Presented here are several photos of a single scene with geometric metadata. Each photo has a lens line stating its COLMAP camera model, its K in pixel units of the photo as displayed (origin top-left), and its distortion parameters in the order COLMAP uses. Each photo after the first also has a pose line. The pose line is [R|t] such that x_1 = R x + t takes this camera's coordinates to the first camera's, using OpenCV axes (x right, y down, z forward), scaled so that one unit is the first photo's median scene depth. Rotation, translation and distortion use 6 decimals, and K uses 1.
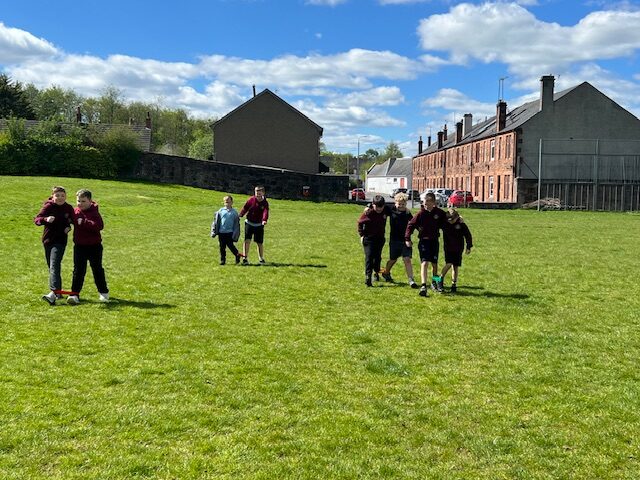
lens RADIAL K [[789.0, 0, 320.0], [0, 789.0, 240.0], [0, 0, 1]] dist [0.215682, -0.615529]
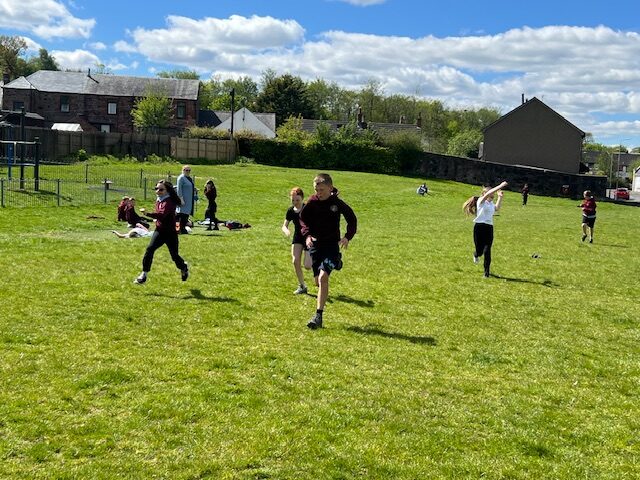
lens RADIAL K [[872.0, 0, 320.0], [0, 872.0, 240.0], [0, 0, 1]] dist [0.098450, -0.032101]
pose [[0.957413, 0.054163, -0.283597, 0.005591], [-0.053569, 0.998516, 0.009853, 0.014229], [0.283709, 0.005759, 0.958893, -0.264509]]
